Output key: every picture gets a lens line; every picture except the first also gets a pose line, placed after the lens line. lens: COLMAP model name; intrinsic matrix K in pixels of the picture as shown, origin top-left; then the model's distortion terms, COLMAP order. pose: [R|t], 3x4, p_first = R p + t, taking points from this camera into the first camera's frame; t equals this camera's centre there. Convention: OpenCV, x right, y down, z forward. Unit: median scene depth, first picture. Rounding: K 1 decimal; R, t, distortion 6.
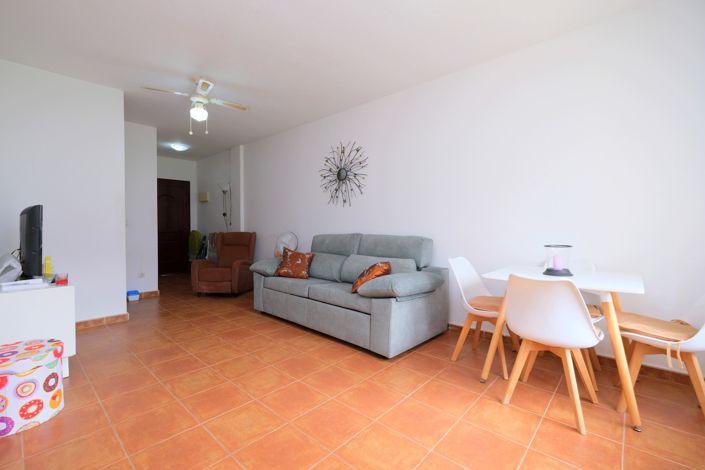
lens RADIAL K [[307.7, 0, 349.9], [0, 307.7, 232.8], [0, 0, 1]] dist [-0.000791, -0.000237]
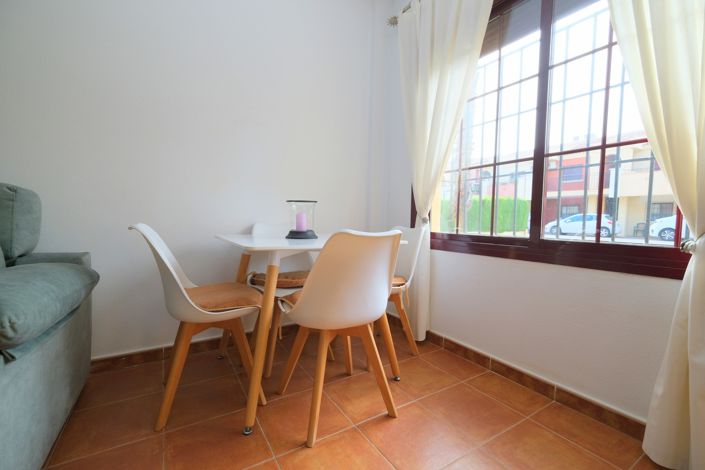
lens RADIAL K [[307.7, 0, 348.3], [0, 307.7, 236.2], [0, 0, 1]] dist [-0.000791, -0.000237]
pose [[0.297276, -0.049930, 0.953485, -0.019099], [0.000198, 0.998635, 0.052233, 0.049362], [-0.954792, -0.015339, 0.296880, 0.350942]]
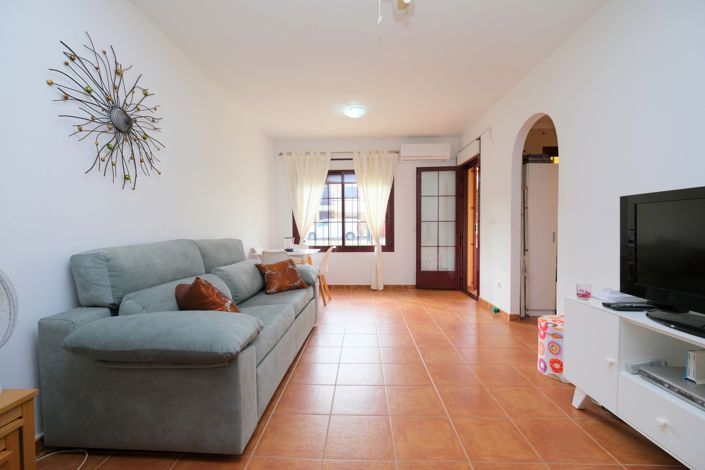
lens RADIAL K [[307.7, 0, 351.1], [0, 307.7, 233.8], [0, 0, 1]] dist [-0.000791, -0.000237]
pose [[-0.637273, -0.010304, 0.770569, -0.654285], [0.020909, 0.999311, 0.030655, -0.020677], [-0.770354, 0.035647, -0.636619, 1.081747]]
